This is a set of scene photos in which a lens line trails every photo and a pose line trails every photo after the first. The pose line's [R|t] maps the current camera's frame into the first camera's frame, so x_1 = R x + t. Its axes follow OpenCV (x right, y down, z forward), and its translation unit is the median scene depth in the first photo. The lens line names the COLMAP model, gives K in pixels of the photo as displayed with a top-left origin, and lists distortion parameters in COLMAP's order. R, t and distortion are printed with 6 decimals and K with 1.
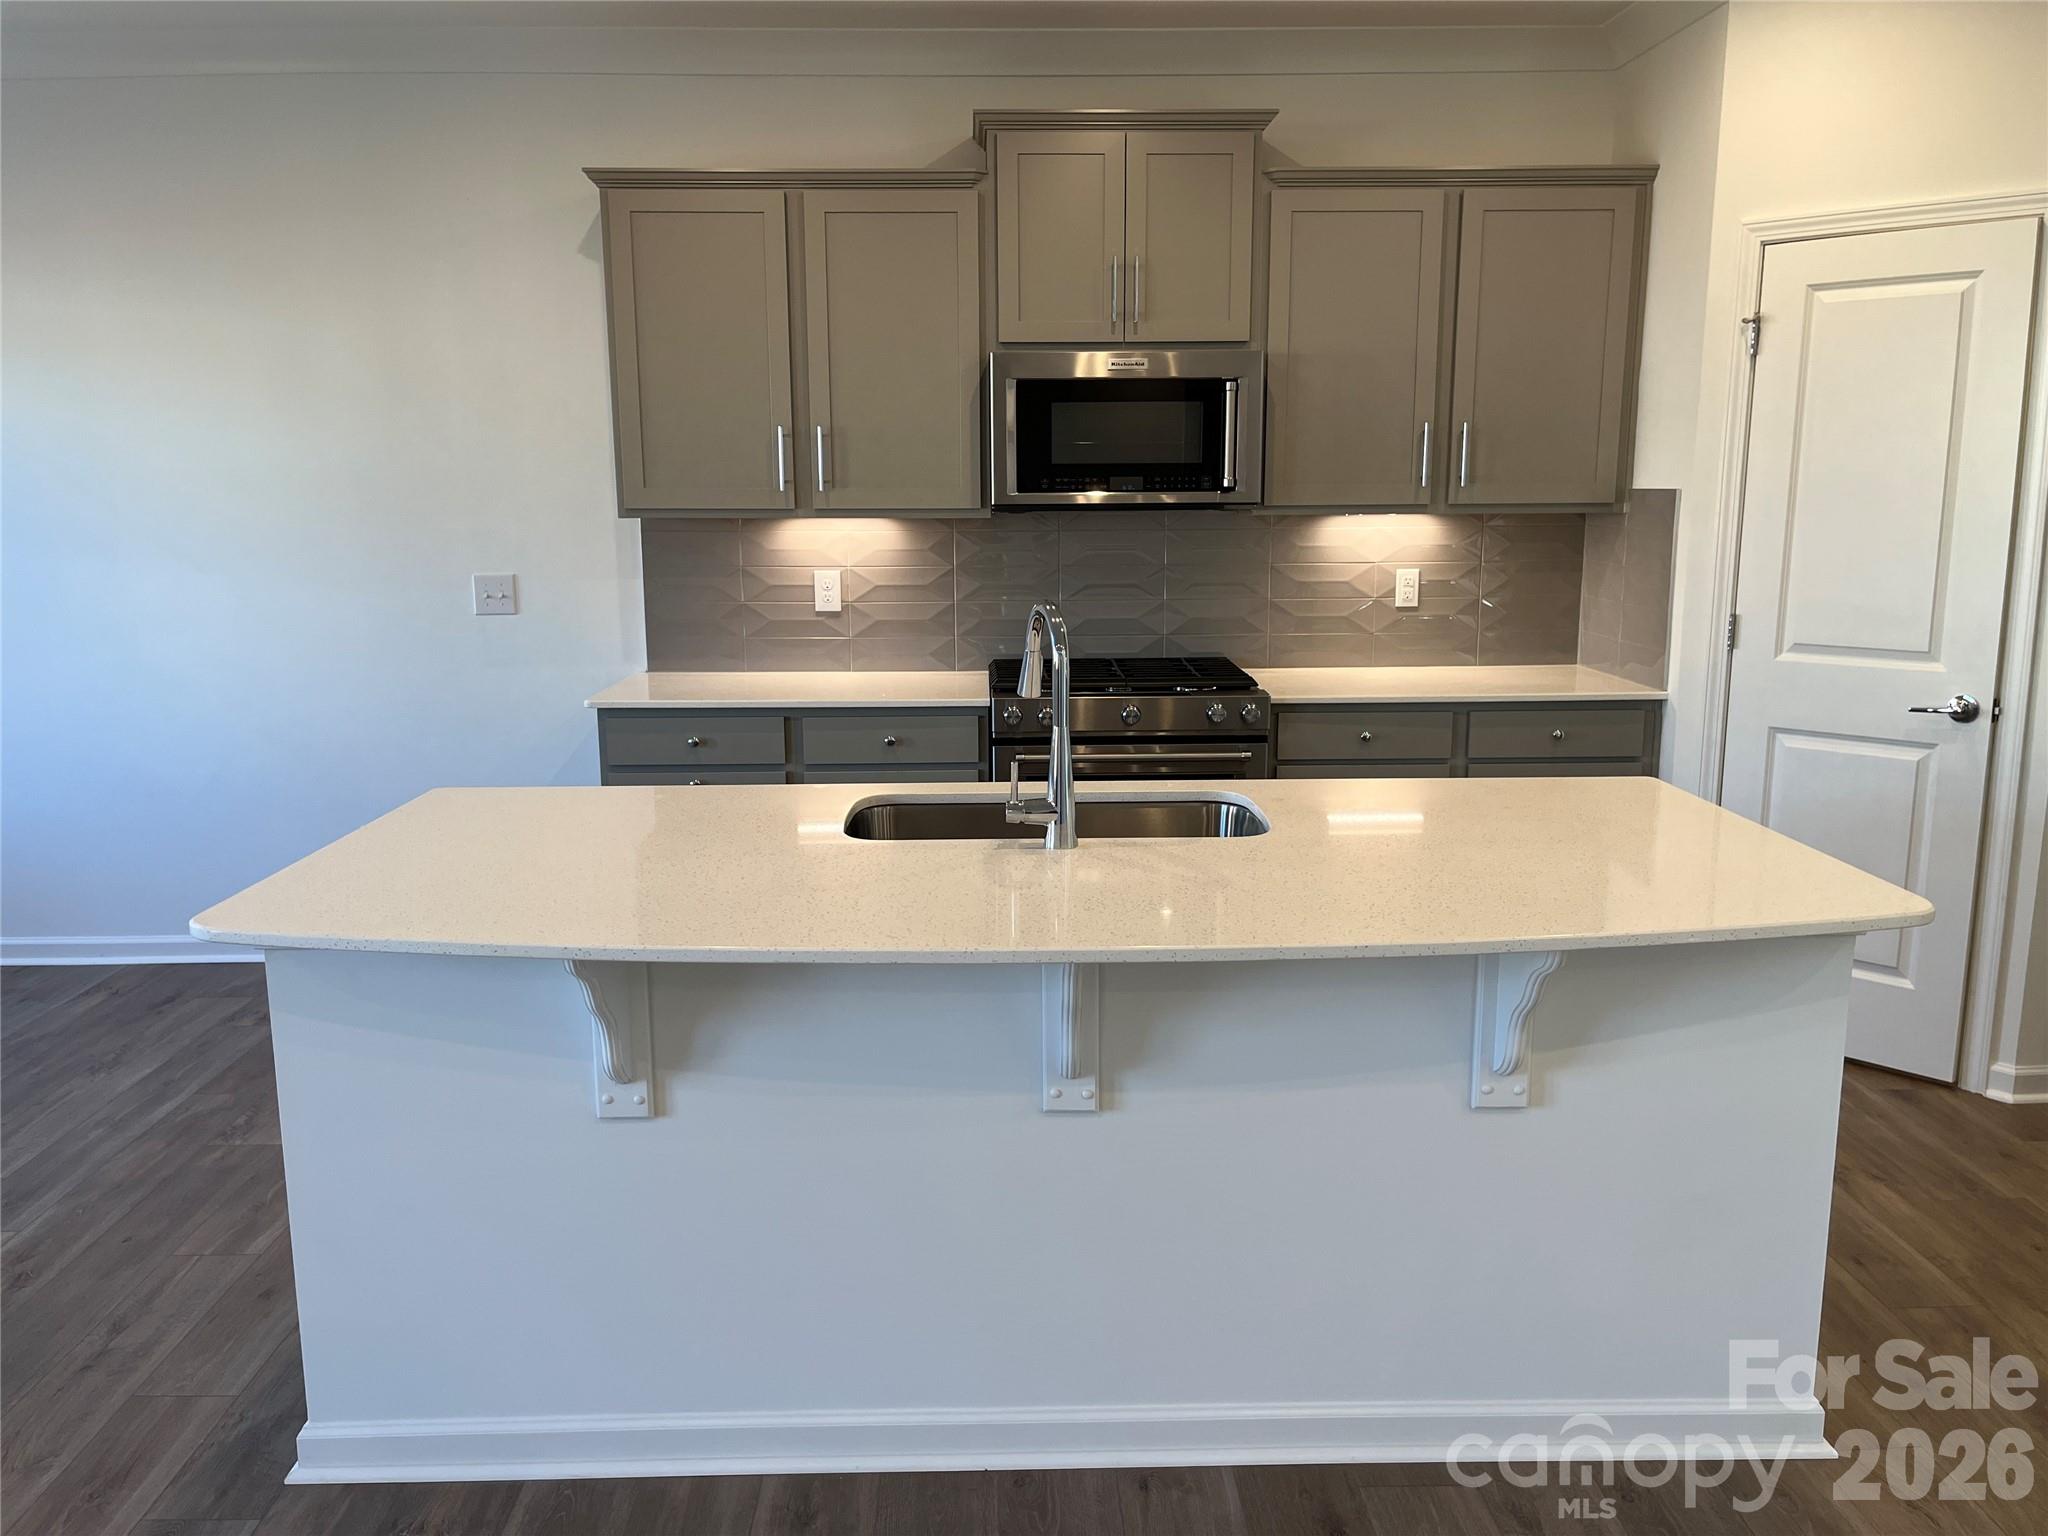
lens RADIAL K [[1543.8, 0, 1018.9], [0, 1543.8, 768.1], [0, 0, 1]] dist [0.054552, -0.076921]
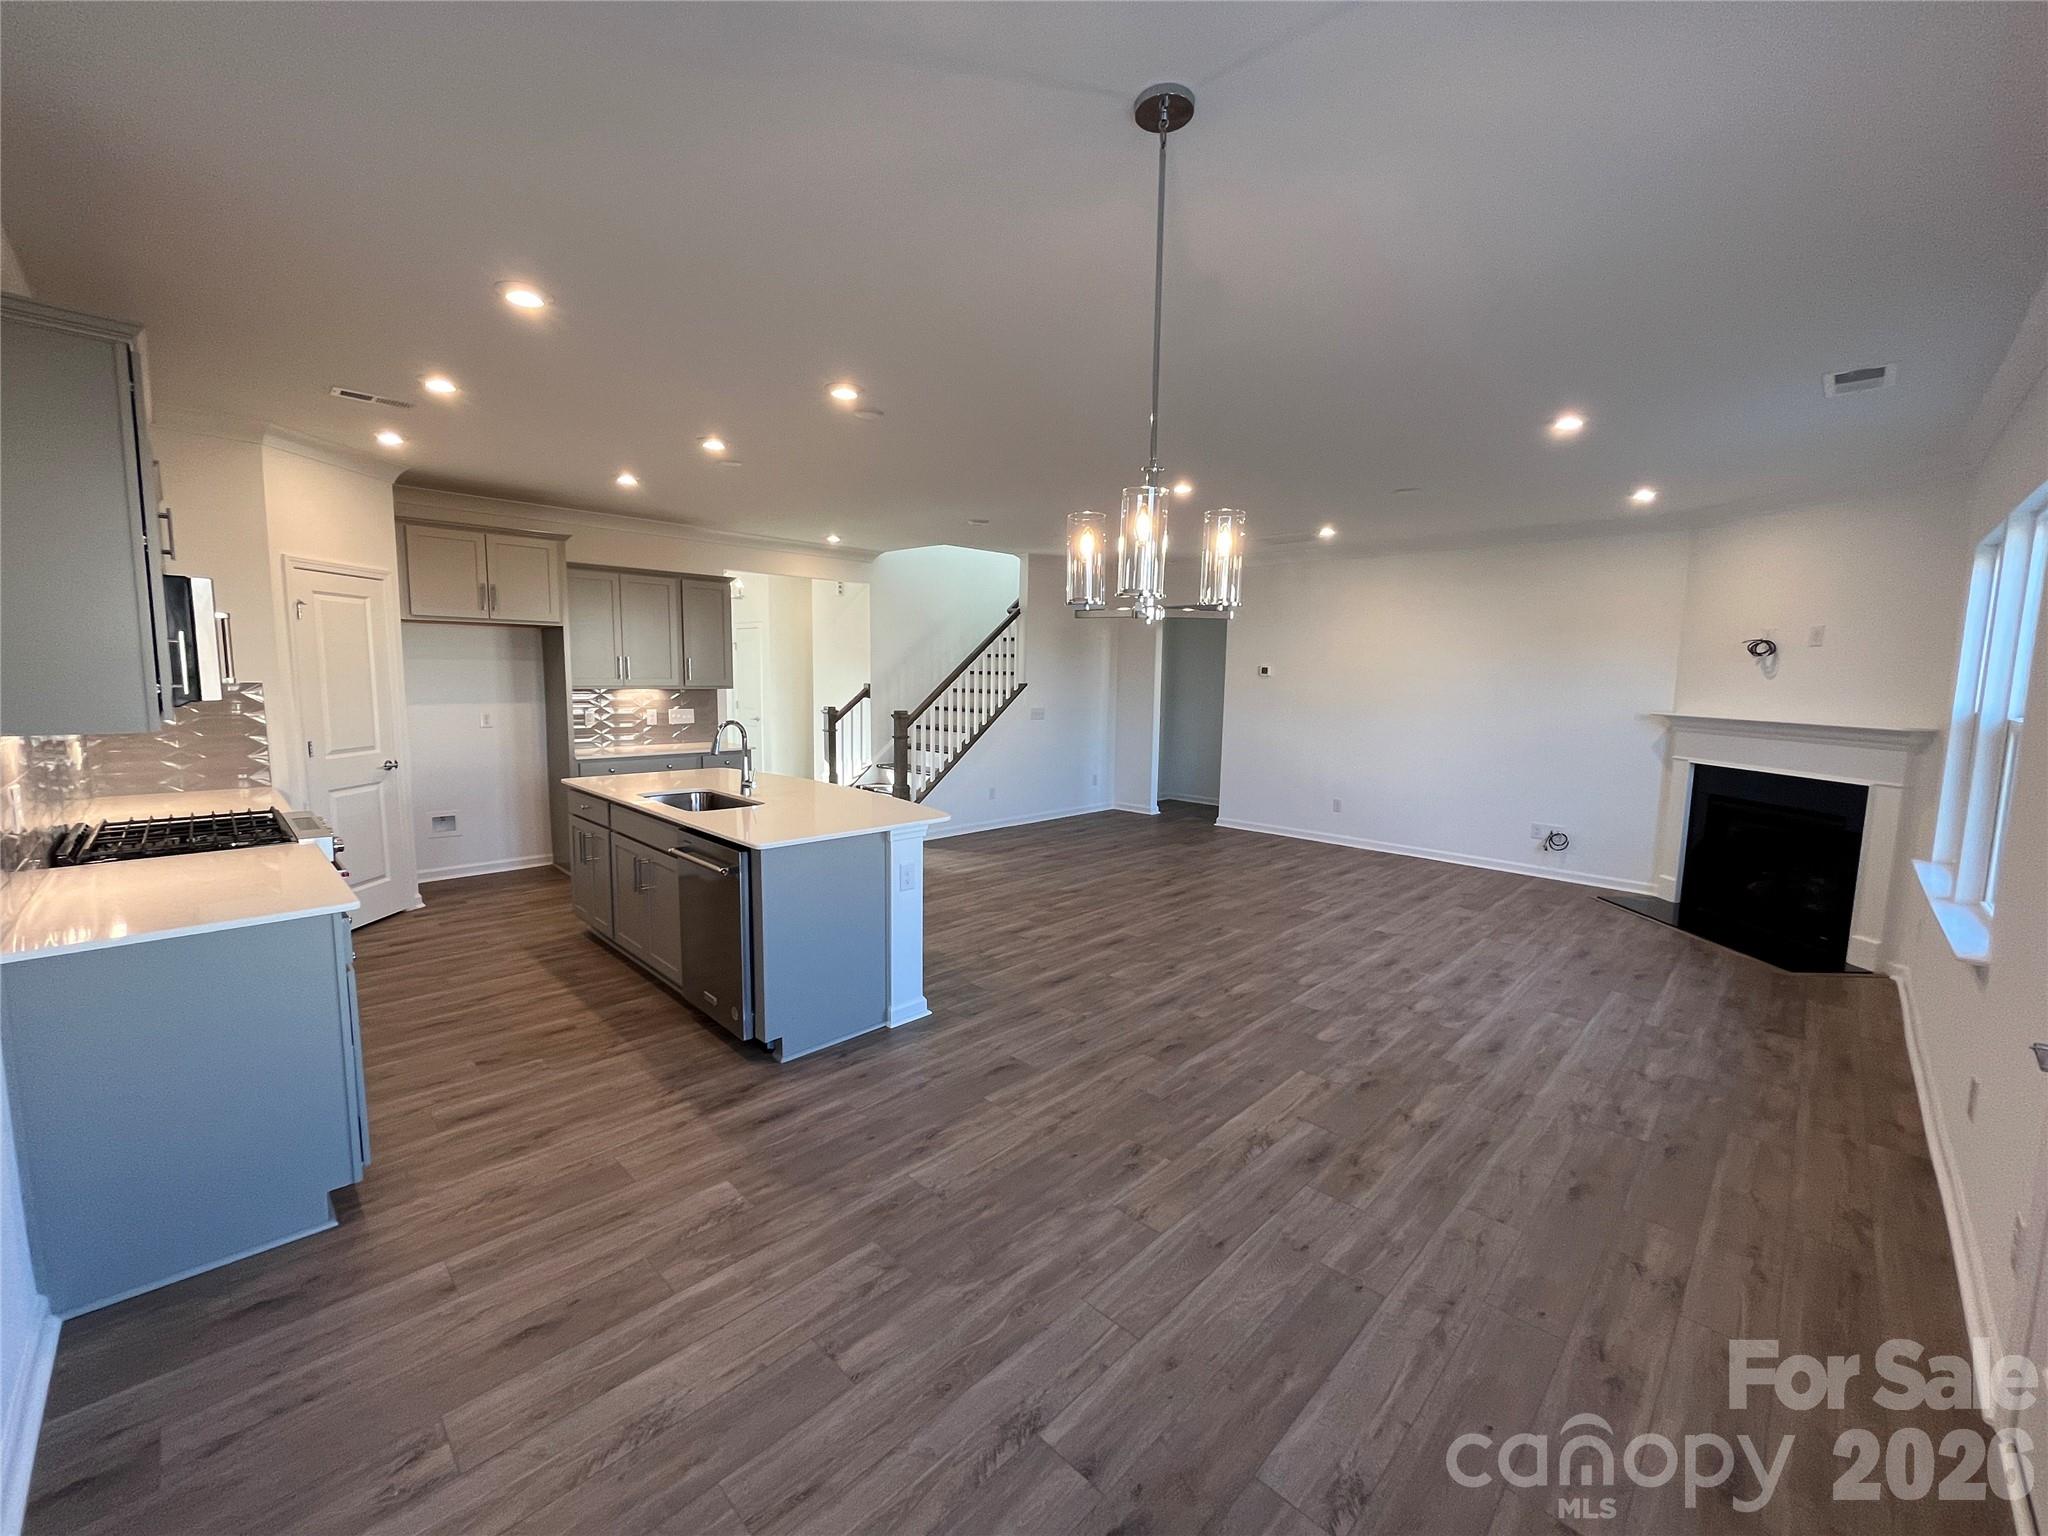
lens RADIAL K [[818.0, 0, 1021.8], [0, 818.0, 769.0], [0, 0, 1]] dist [-0.004118, -0.000127]
pose [[-0.693428, -0.089858, 0.714901, -0.937059], [0.117662, 0.964752, 0.235390, -0.197012], [-0.710854, 0.247342, -0.658414, 1.002213]]
